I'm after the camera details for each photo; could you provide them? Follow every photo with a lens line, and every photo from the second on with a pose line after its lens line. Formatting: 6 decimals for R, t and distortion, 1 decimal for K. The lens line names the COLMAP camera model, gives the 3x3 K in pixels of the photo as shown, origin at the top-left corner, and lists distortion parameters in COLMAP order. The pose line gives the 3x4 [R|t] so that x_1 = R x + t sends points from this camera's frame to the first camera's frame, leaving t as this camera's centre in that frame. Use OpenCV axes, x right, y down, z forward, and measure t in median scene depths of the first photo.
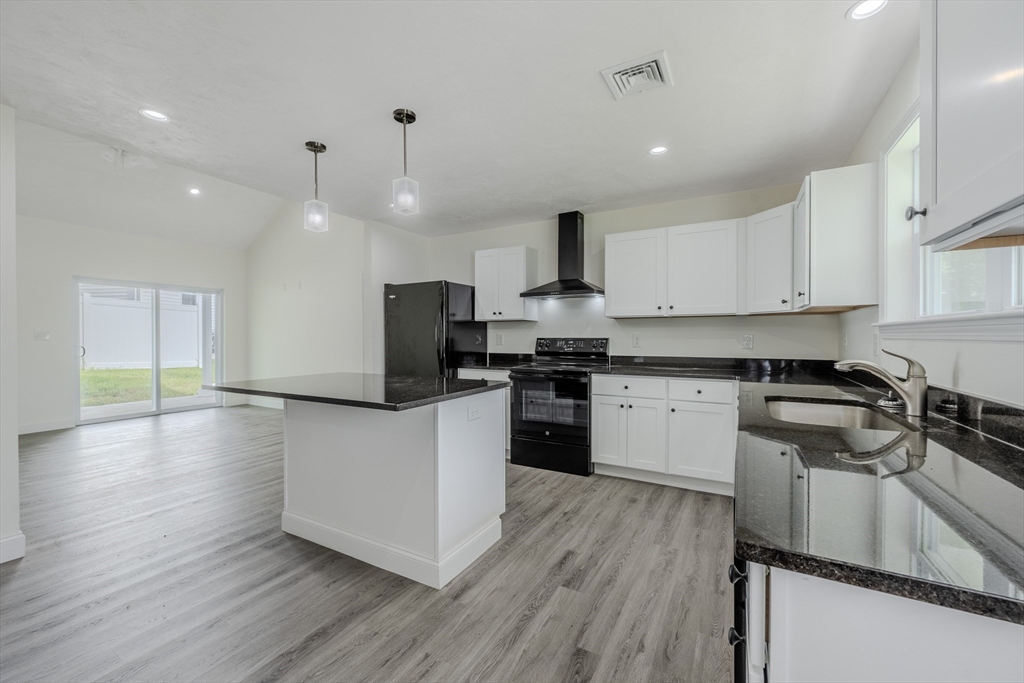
lens RADIAL K [[407.4, 0, 514.3], [0, 407.4, 340.0], [0, 0, 1]] dist [0.012422, -0.000211]
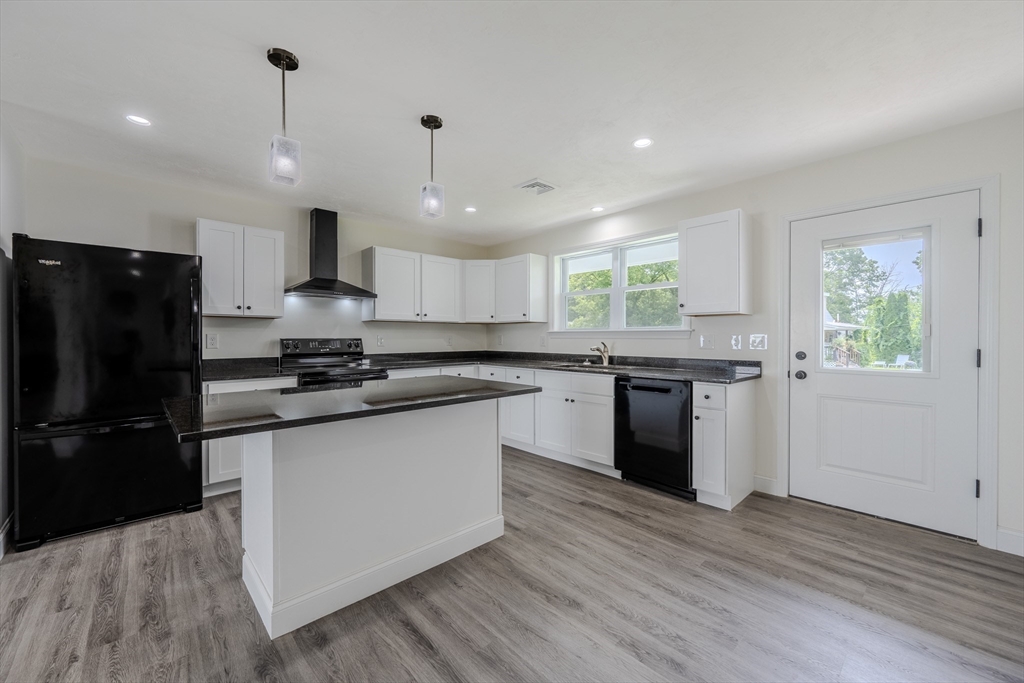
lens RADIAL K [[407.4, 0, 514.3], [0, 407.4, 339.6], [0, 0, 1]] dist [0.012422, -0.000211]
pose [[0.297523, -0.000426, 0.954714, -0.958702], [0.011028, 0.999935, -0.002990, 0.008255], [-0.954651, 0.011418, 0.297509, 0.408866]]
